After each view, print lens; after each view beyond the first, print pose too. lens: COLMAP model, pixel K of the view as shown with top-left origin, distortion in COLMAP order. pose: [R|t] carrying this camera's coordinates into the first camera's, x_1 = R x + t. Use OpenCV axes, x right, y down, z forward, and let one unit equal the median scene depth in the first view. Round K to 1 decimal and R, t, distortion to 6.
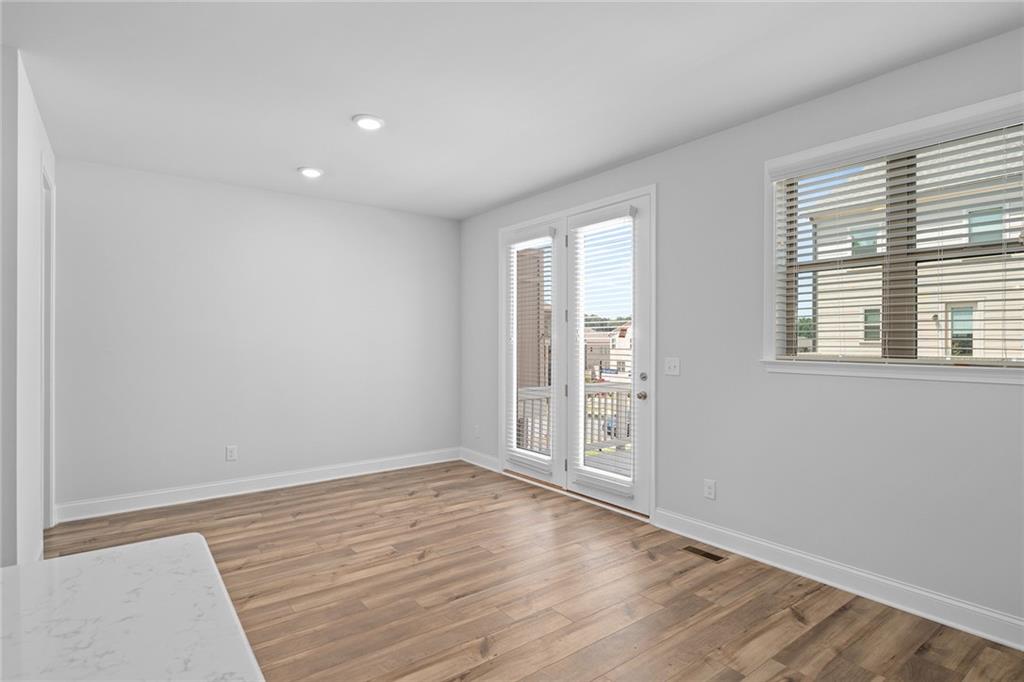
lens RADIAL K [[520.9, 0, 519.5], [0, 520.9, 340.0], [0, 0, 1]] dist [0.015576, -0.000268]
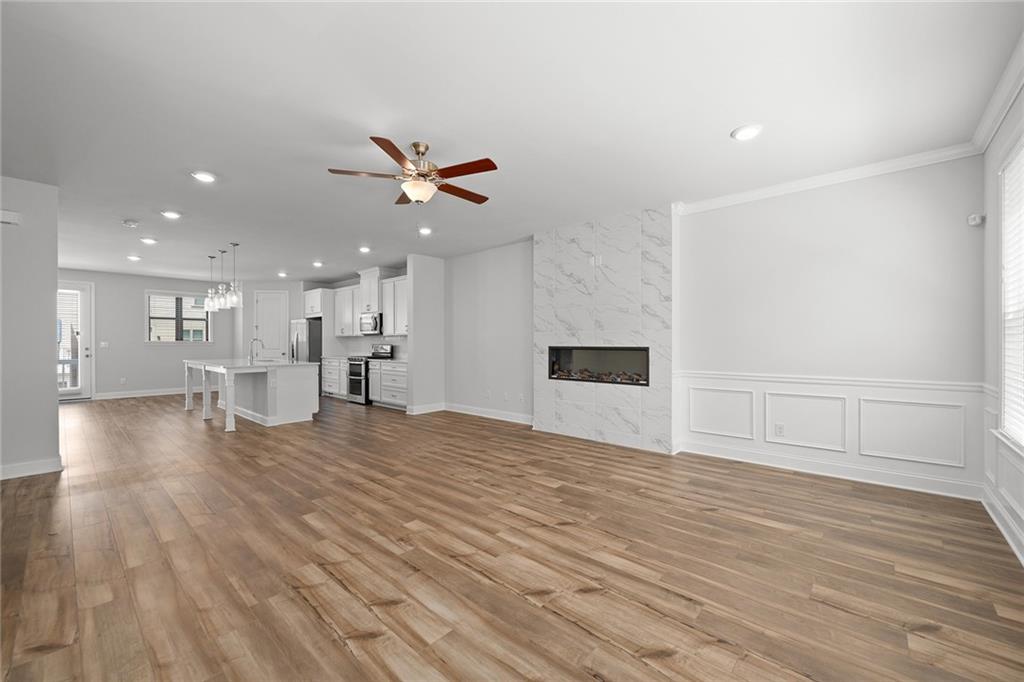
lens RADIAL K [[409.2, 0, 510.5], [0, 409.2, 342.2], [0, 0, 1]] dist [-0.002554, 0.000209]
pose [[-0.185271, -0.003369, 0.982682, -3.365182], [-0.003246, 0.999991, 0.002816, 0.027832], [-0.982682, -0.002668, -0.185280, -1.210154]]
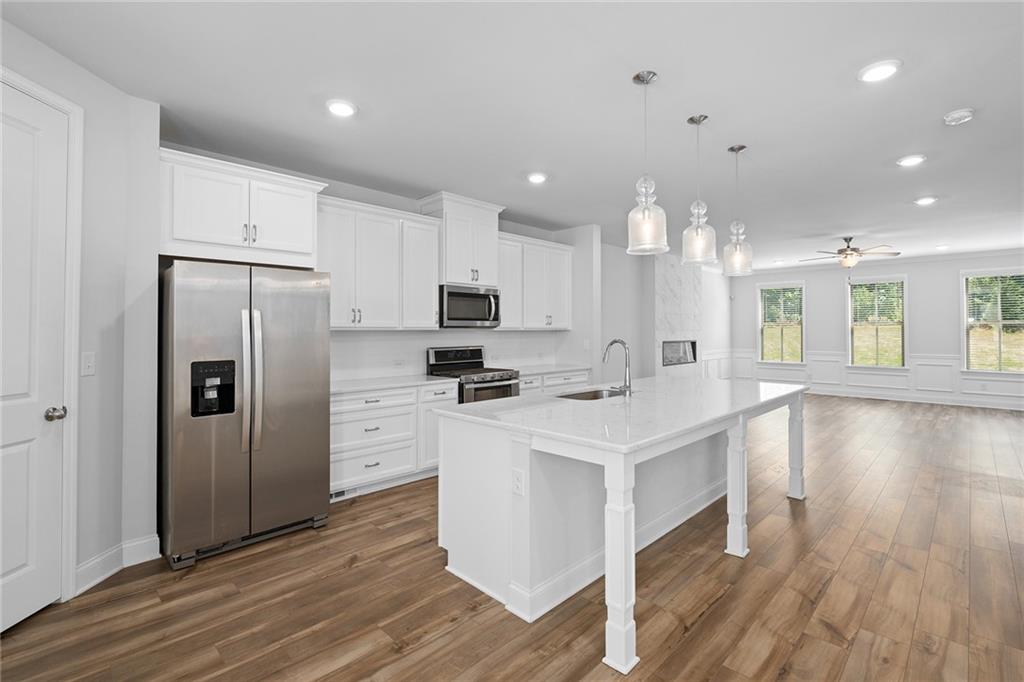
lens RADIAL K [[470.0, 0, 529.3], [0, 470.0, 312.8], [0, 0, 1]] dist [-0.004112, -0.000283]
pose [[-0.987309, -0.008837, -0.158564, -0.031183], [-0.002074, 0.999083, -0.042768, 0.001766], [0.158797, -0.041897, -0.986422, 1.095314]]
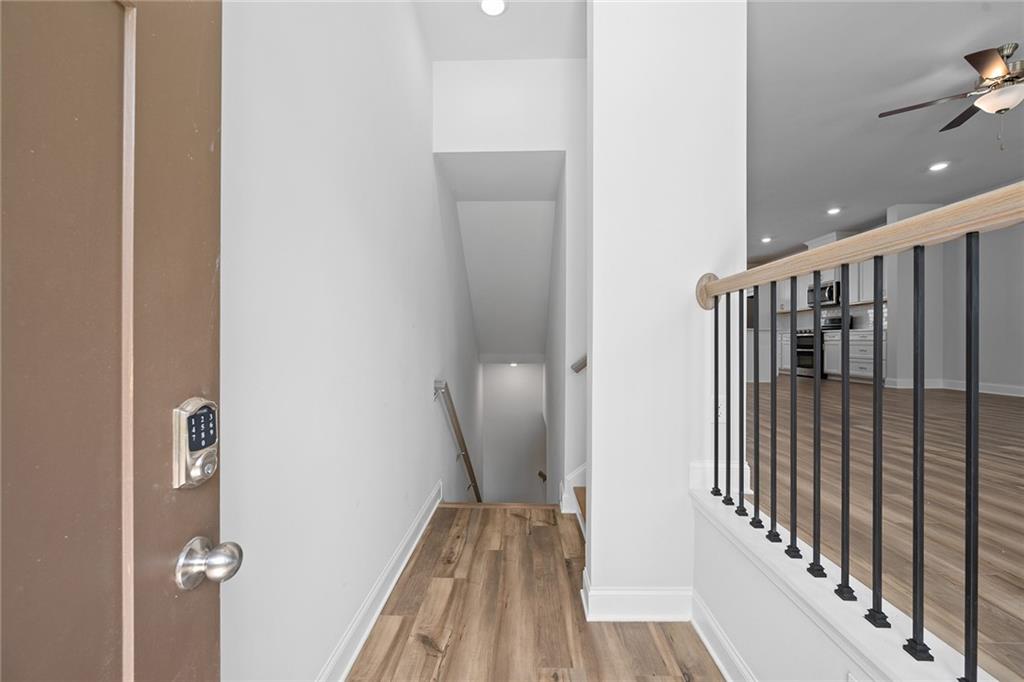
lens RADIAL K [[409.2, 0, 516.8], [0, 409.2, 343.3], [0, 0, 1]] dist [-0.002554, 0.000209]
pose [[0.619146, -0.006366, 0.785250, -3.787793], [-0.001067, 0.999959, 0.008948, 0.228018], [-0.785275, -0.006378, 0.619114, -0.834381]]
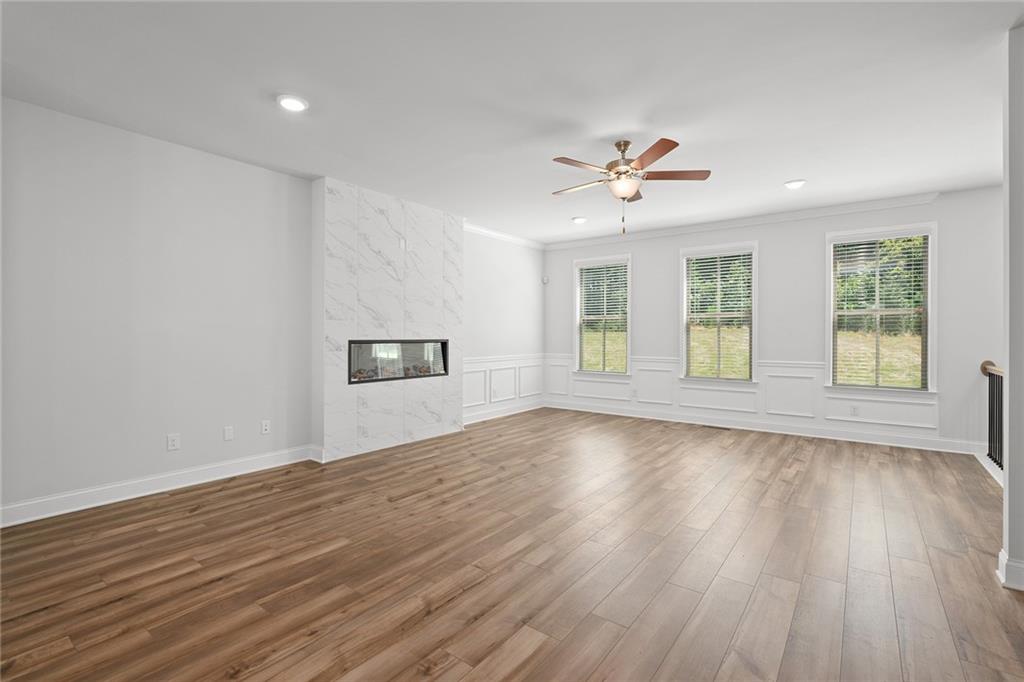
lens RADIAL K [[470.0, 0, 514.1], [0, 470.0, 333.7], [0, 0, 1]] dist [-0.004112, -0.000283]
pose [[-0.961127, -0.006760, -0.276023, -1.482360], [-0.004993, 0.999962, -0.007105, 0.038445], [0.276061, -0.005451, -0.961125, 0.065973]]
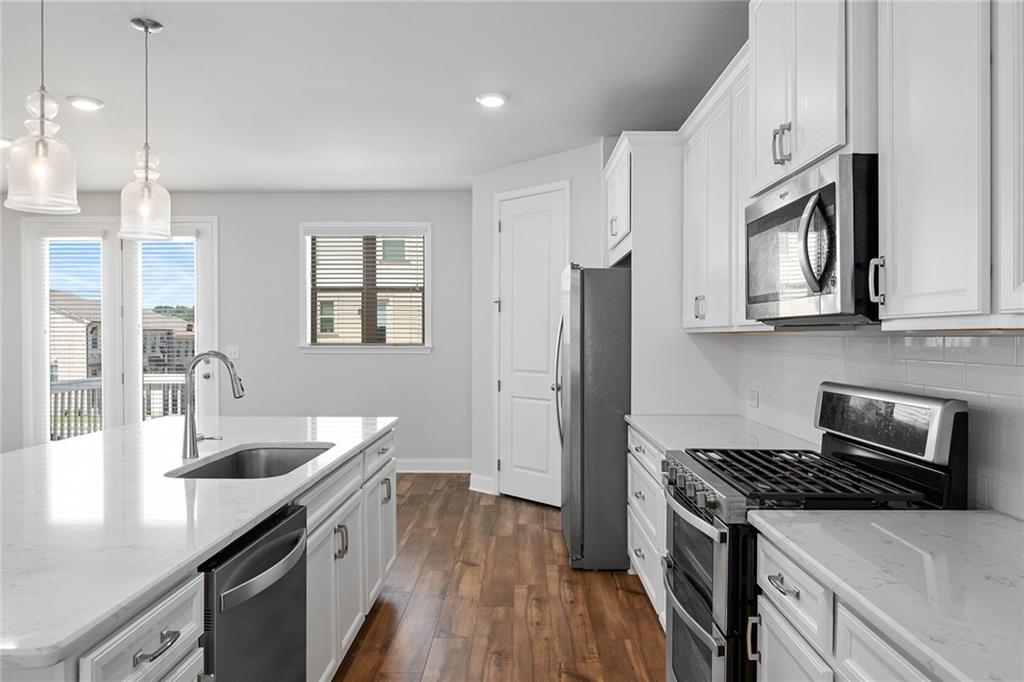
lens RADIAL K [[697.0, 0, 510.4], [0, 697.0, 343.9], [0, 0, 1]] dist [-0.012849, -0.002218]
pose [[0.626441, -0.013191, 0.779357, -0.922540], [-0.000676, 0.999847, 0.017466, -0.006615], [-0.779469, -0.011468, 0.626336, -0.978408]]
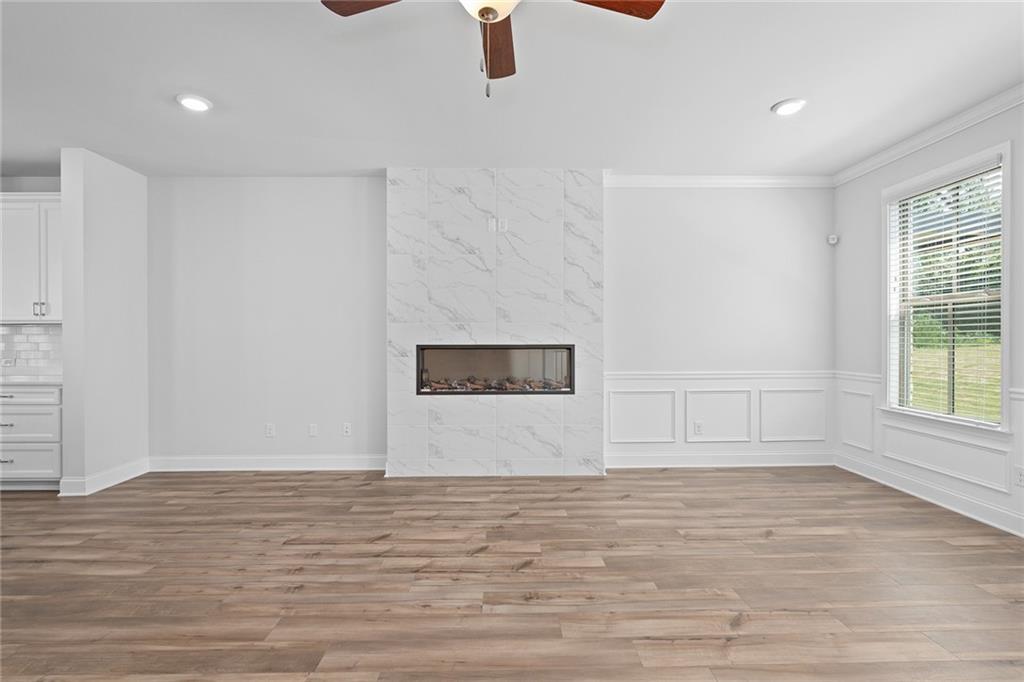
lens RADIAL K [[470.0, 0, 511.5], [0, 470.0, 338.7], [0, 0, 1]] dist [-0.004112, -0.000283]
pose [[-0.807794, -0.002533, 0.589460, -2.538088], [-0.002729, 0.999996, 0.000558, 0.031049], [-0.589459, -0.001158, -0.807797, -0.715950]]
